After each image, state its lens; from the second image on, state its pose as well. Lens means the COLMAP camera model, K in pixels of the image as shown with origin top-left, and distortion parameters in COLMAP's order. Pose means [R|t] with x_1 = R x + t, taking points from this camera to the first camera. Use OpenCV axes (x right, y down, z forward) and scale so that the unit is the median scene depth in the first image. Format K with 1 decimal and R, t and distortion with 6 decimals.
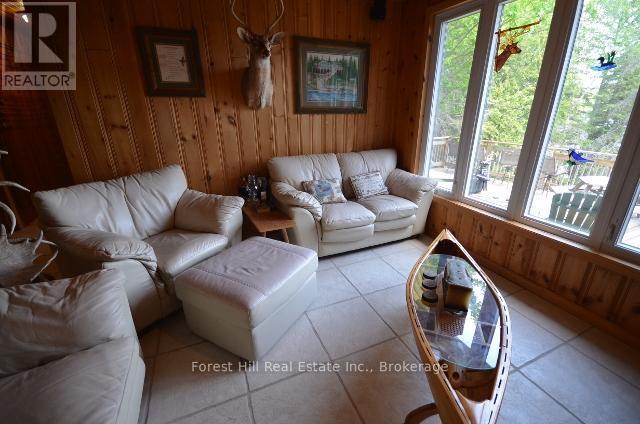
lens RADIAL K [[278.9, 0, 324.5], [0, 278.9, 210.0], [0, 0, 1]] dist [0.002601, -0.000232]
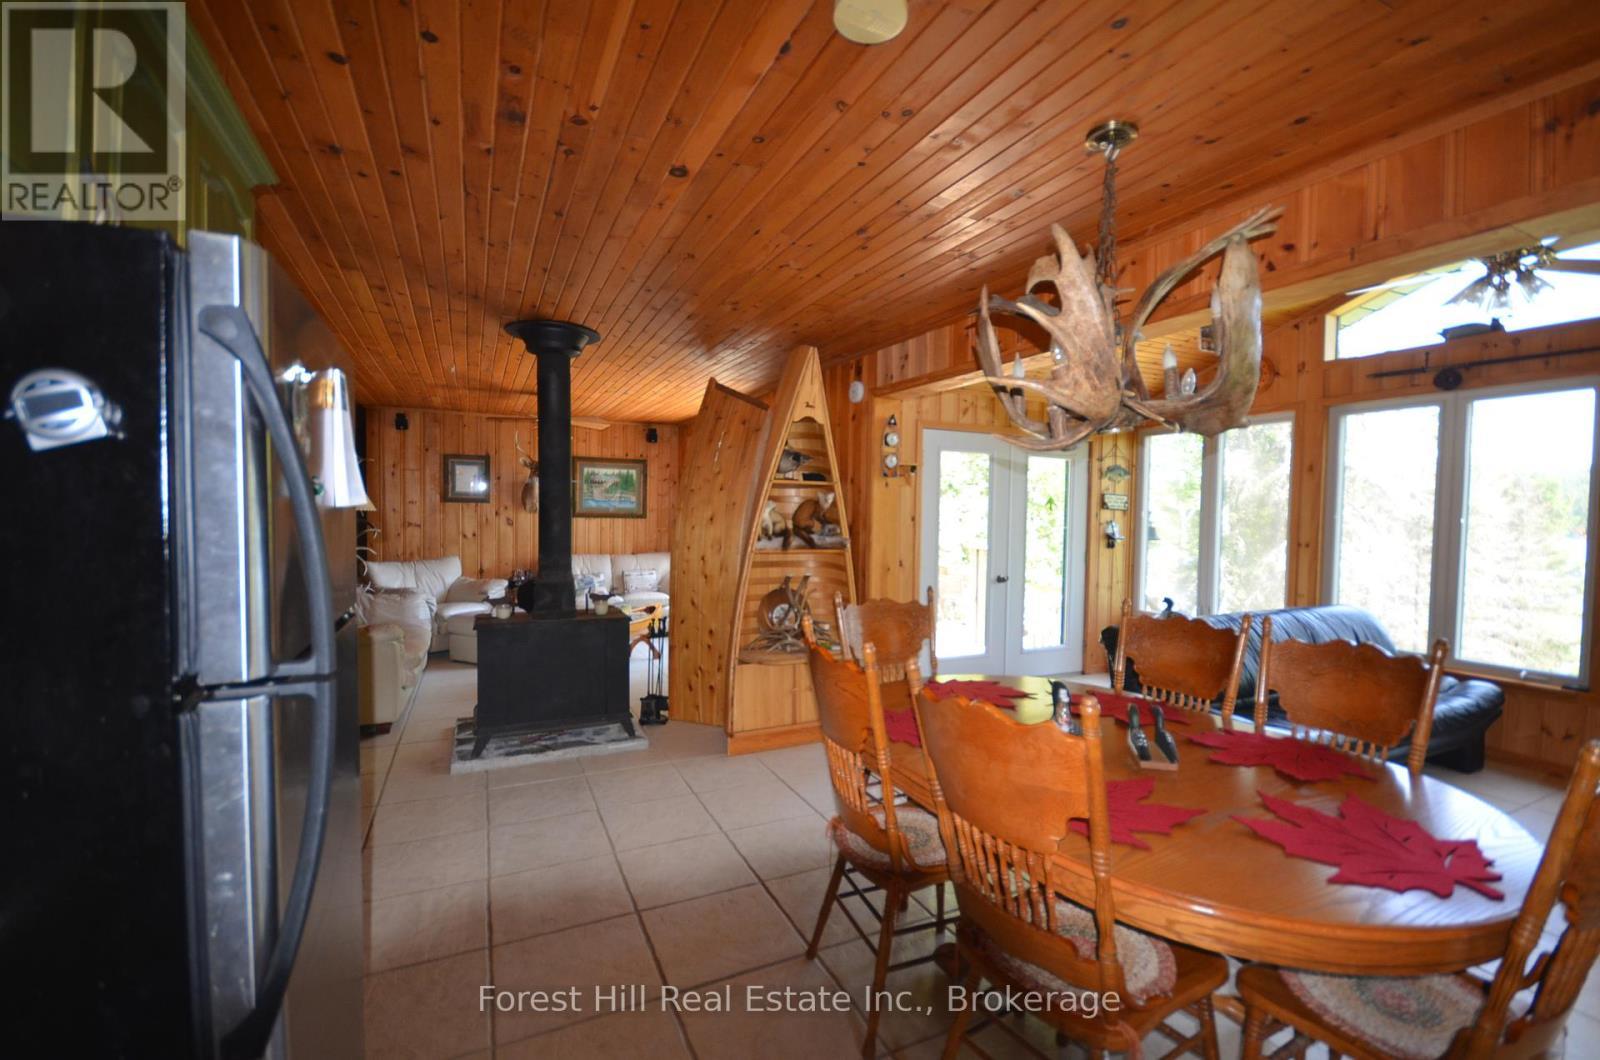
lens RADIAL K [[697.2, 0, 795.2], [0, 697.2, 525.2], [0, 0, 1]] dist [0.002601, -0.000232]
pose [[0.999704, 0.014658, 0.019395, 0.747354], [-0.007287, 0.941774, -0.336168, 0.615087], [-0.023193, 0.335927, 0.941602, -1.637403]]
